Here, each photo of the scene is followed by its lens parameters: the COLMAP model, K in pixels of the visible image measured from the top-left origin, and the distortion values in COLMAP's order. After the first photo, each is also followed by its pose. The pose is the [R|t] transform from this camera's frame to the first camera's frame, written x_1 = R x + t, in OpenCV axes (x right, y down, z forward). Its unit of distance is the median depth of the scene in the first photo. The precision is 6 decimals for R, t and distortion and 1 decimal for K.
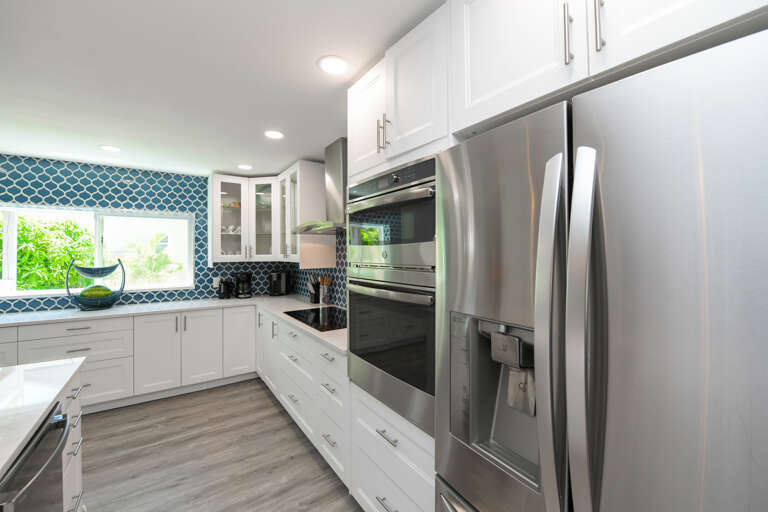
lens RADIAL K [[311.7, 0, 384.0], [0, 311.7, 256.0], [0, 0, 1]] dist [-0.002064, -0.000025]
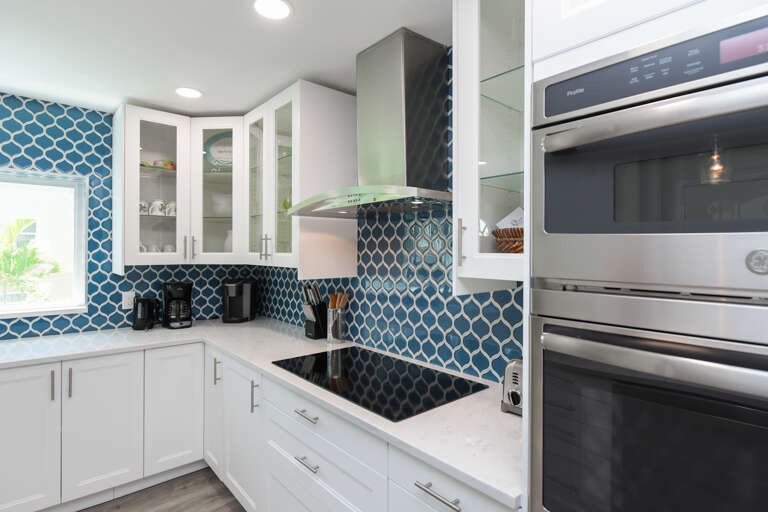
lens RADIAL K [[403.3, 0, 384.0], [0, 403.3, 258.2], [0, 0, 1]] dist [0.004657, -0.000508]
pose [[0.994579, 0.010576, 0.103447, -0.157673], [-0.011272, 0.999918, 0.006144, -0.001896], [-0.103373, -0.007277, 0.994616, 0.229329]]
